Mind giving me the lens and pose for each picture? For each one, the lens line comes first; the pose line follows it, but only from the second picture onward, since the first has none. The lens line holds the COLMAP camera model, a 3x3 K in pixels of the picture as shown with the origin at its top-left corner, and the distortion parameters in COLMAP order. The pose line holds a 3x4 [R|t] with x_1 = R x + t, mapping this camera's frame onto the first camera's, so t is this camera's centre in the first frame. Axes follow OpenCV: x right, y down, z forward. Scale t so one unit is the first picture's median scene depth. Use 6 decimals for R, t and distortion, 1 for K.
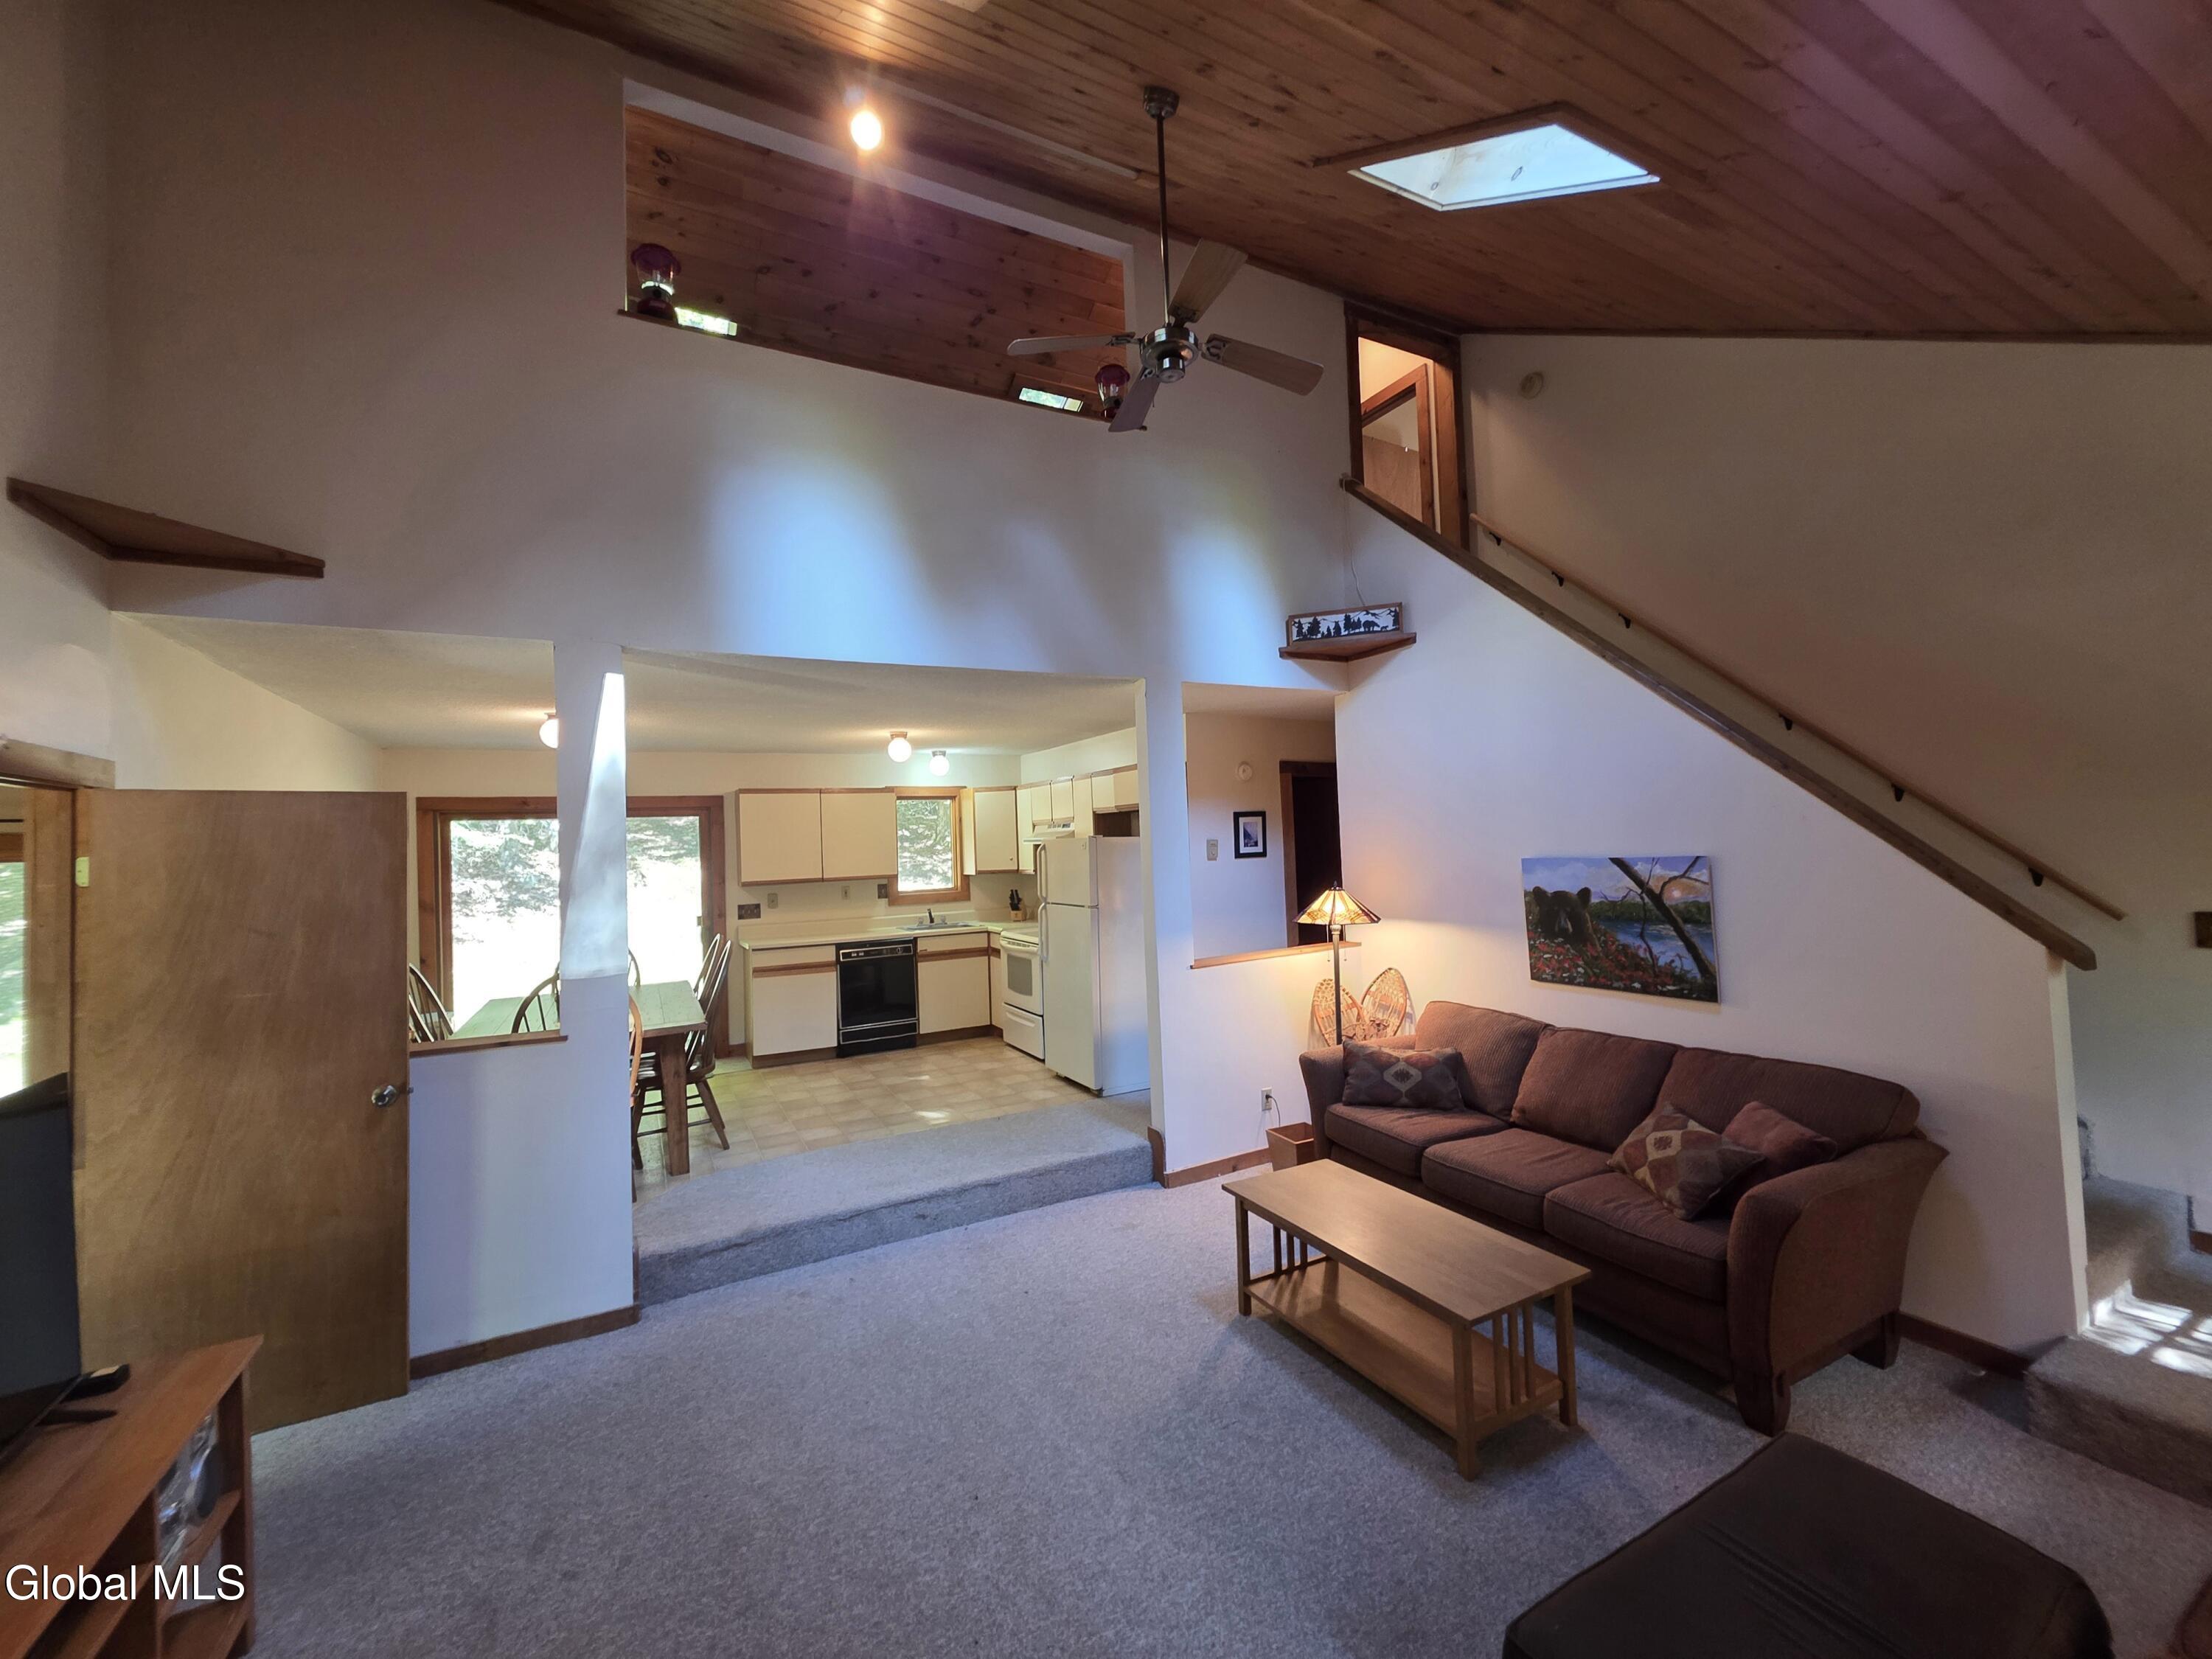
lens RADIAL K [[900.9, 0, 1082.1], [0, 900.9, 827.1], [0, 0, 1]] dist [0.007958, -0.000174]
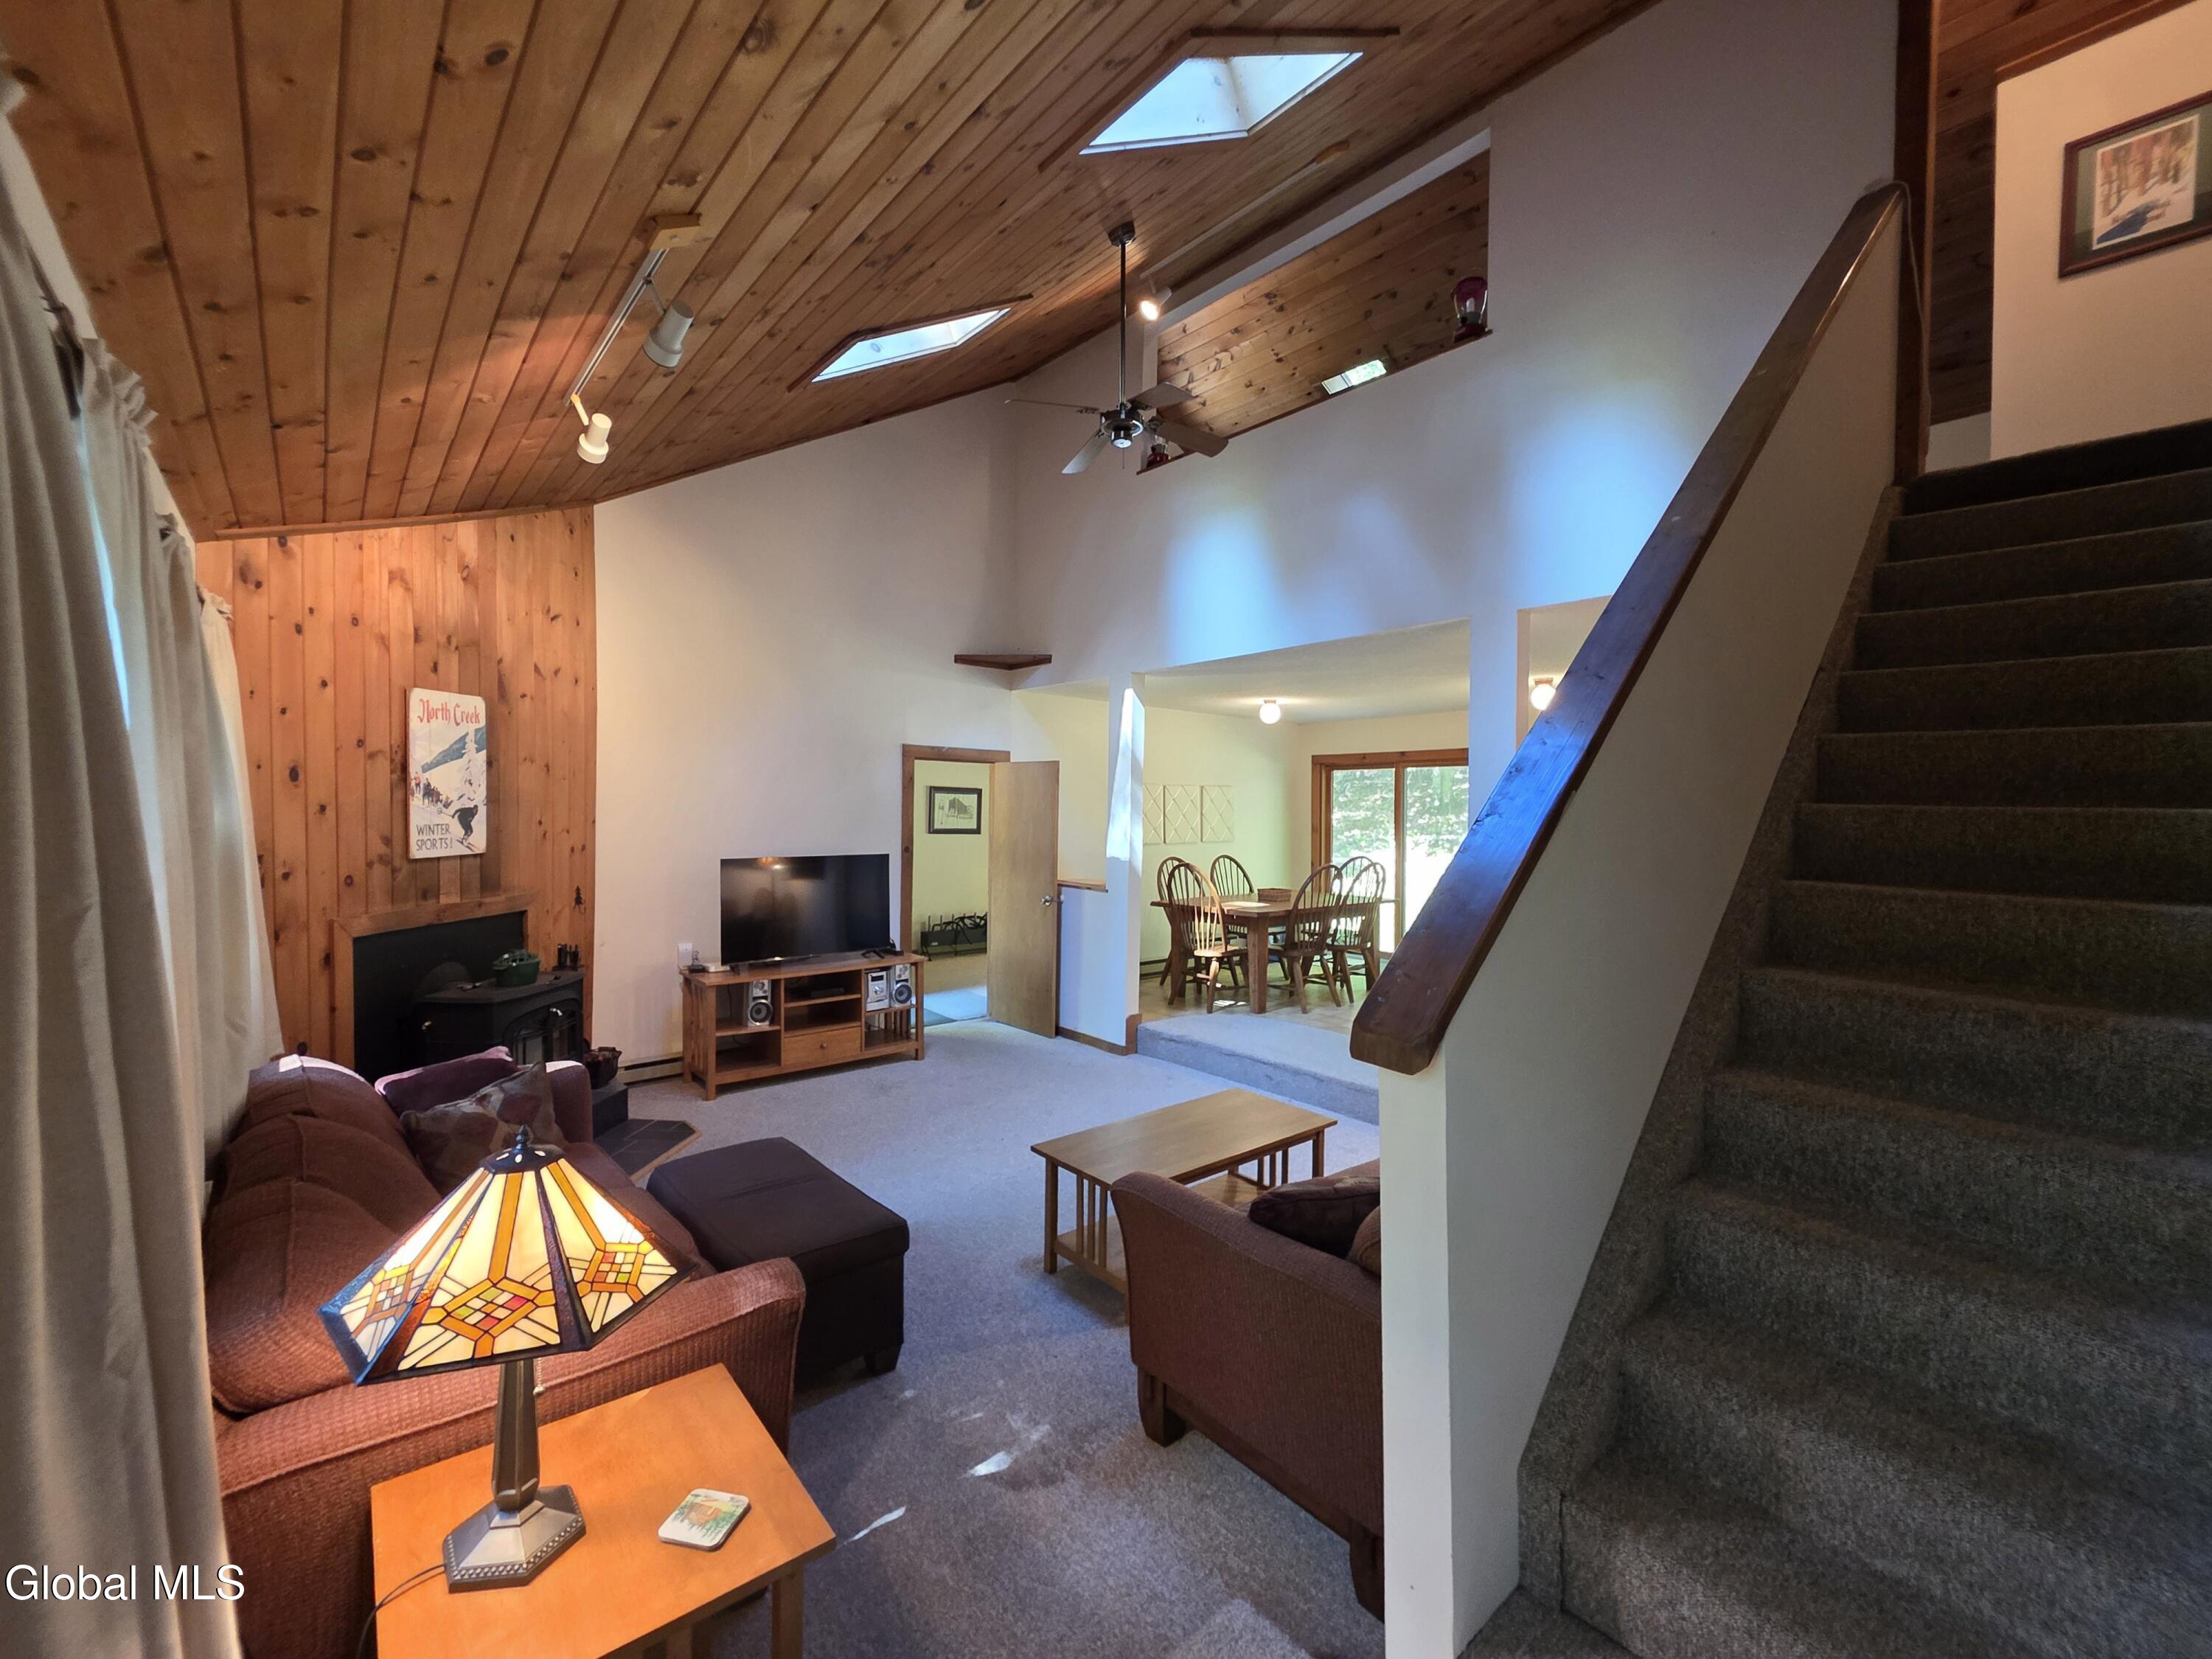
lens RADIAL K [[927.8, 0, 1101.9], [0, 927.8, 823.0], [0, 0, 1]] dist [0.005275, -0.003639]
pose [[0.217911, 0.050541, -0.974659, 0.635153], [0.005878, 0.998572, 0.053095, -0.003896], [0.975951, -0.017299, 0.217302, 0.289619]]
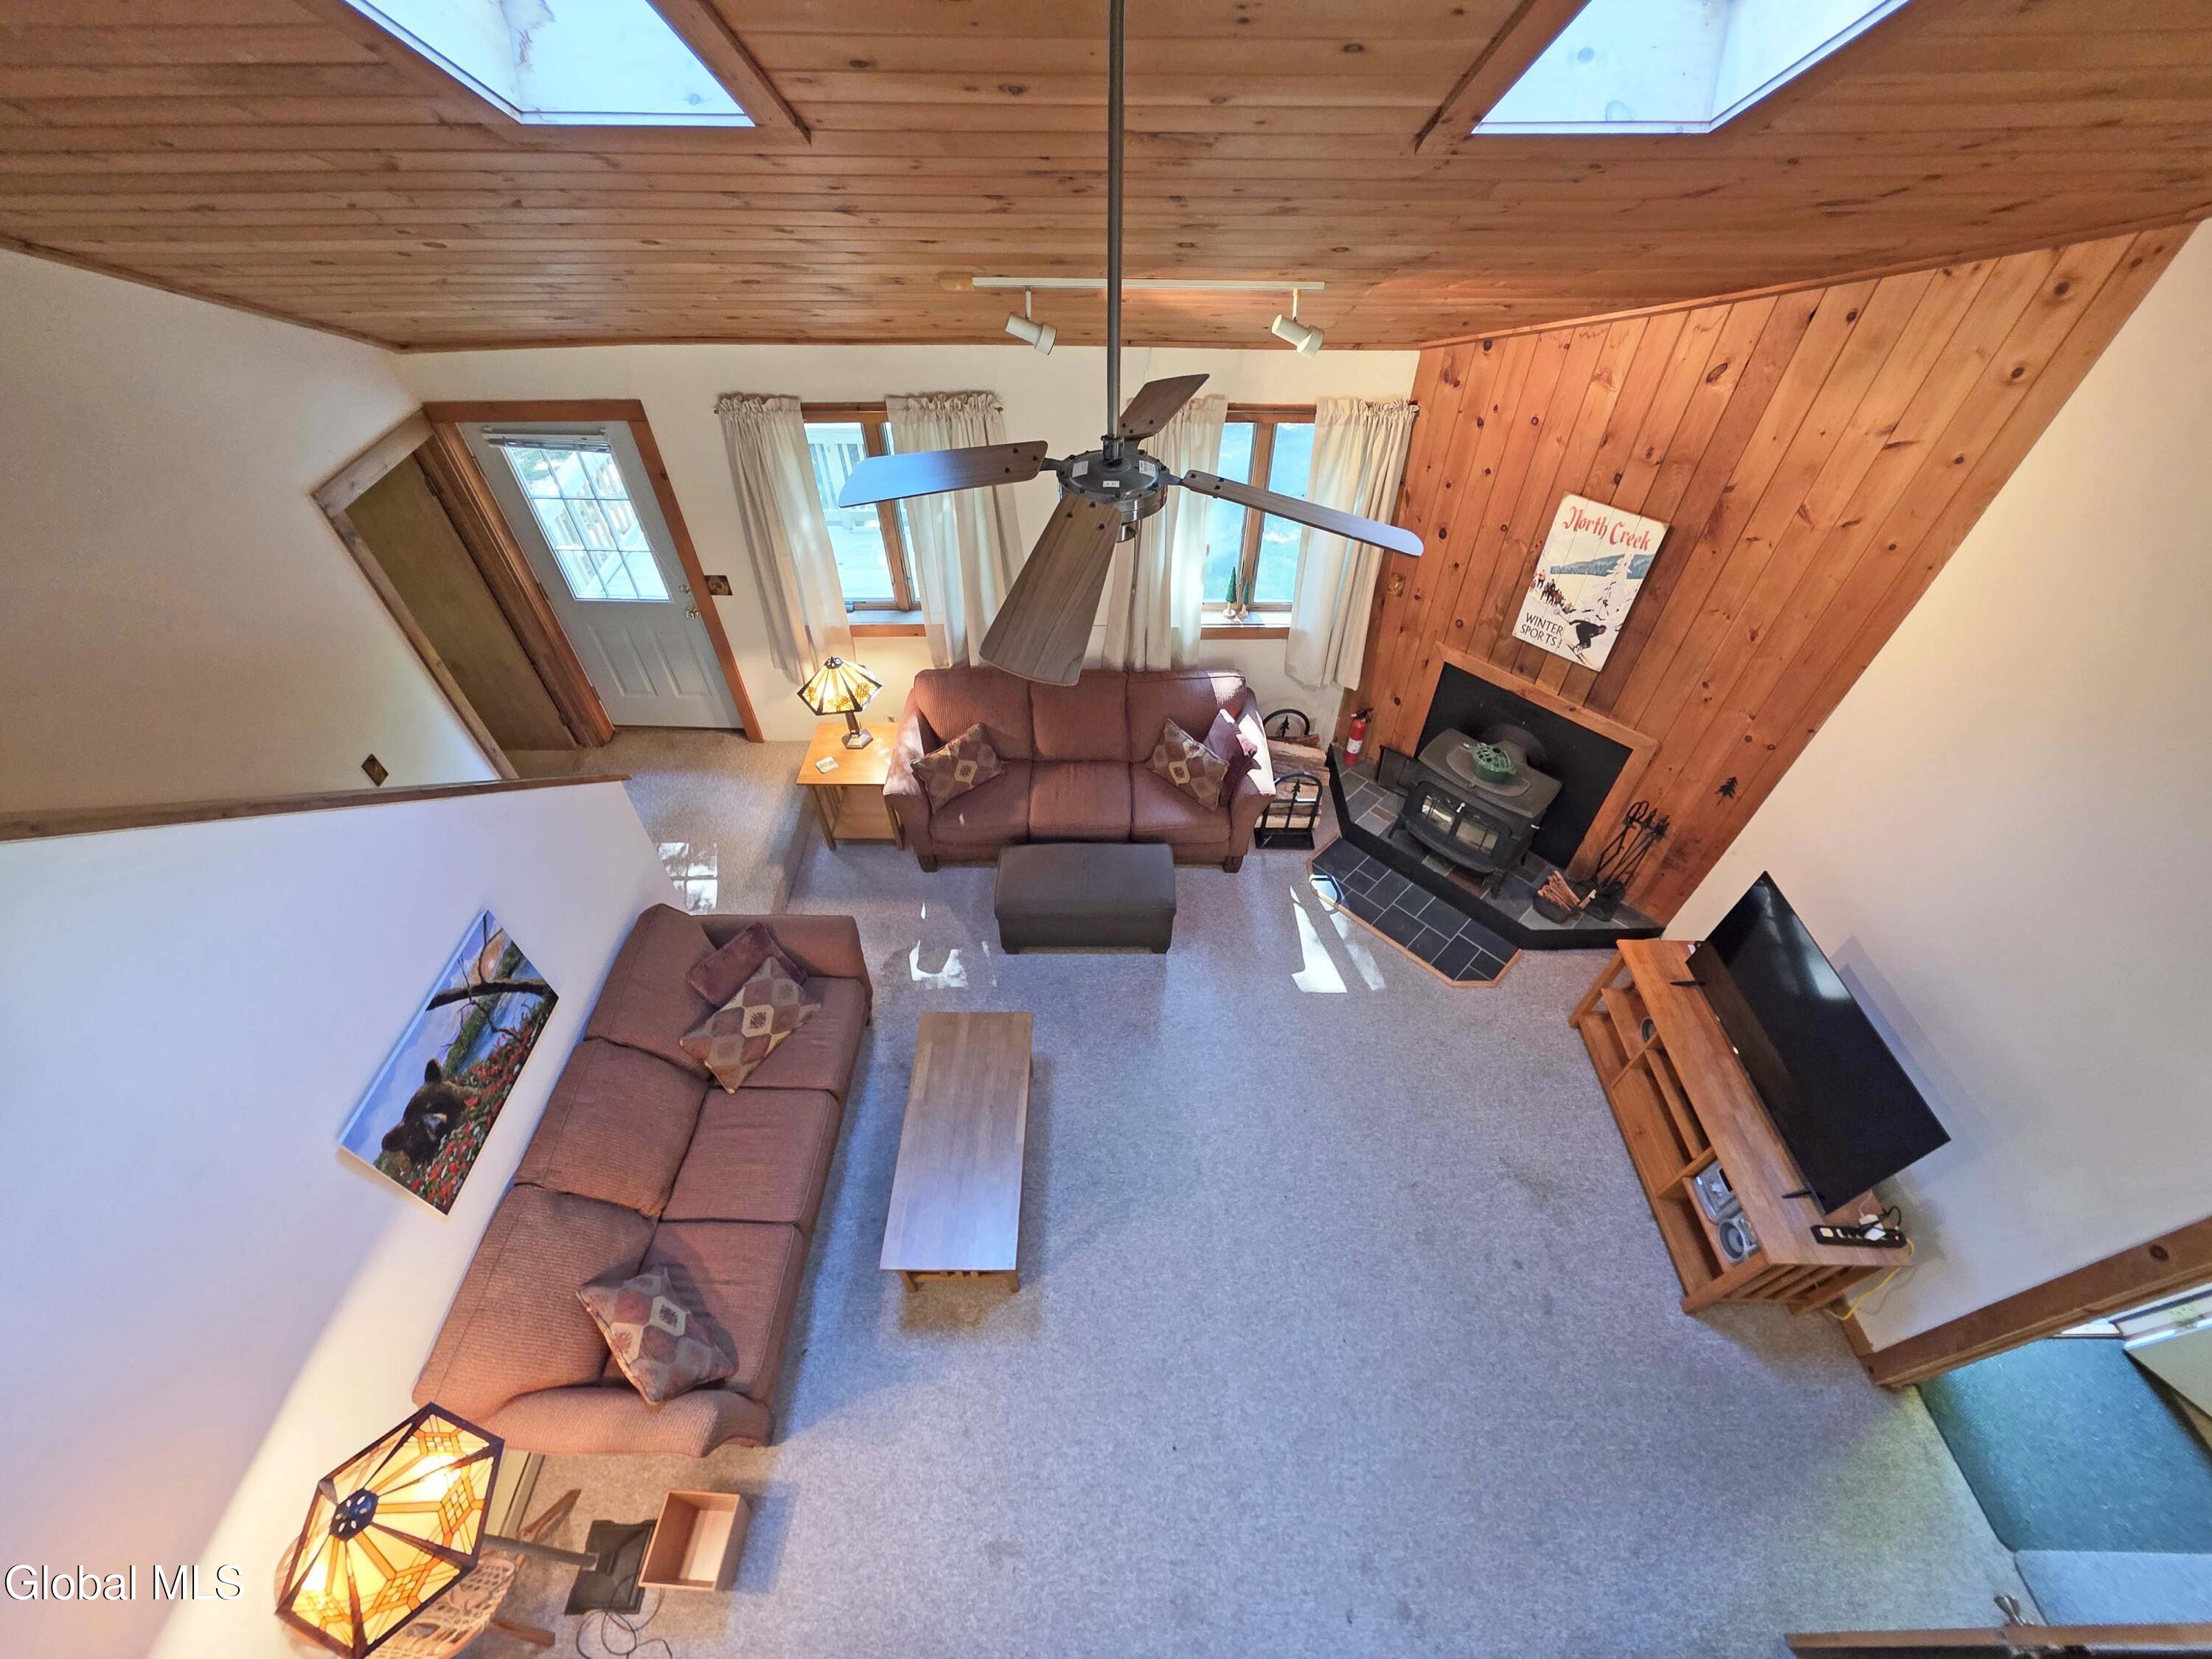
lens RADIAL K [[889.2, 0, 1113.8], [0, 889.2, 821.9], [0, 0, 1]] dist [0.008083, -0.000142]
pose [[-0.893615, -0.309091, 0.325446, -0.055846], [0.007736, 0.714376, 0.699719, -0.325196], [-0.448767, 0.627797, -0.635986, 0.632069]]
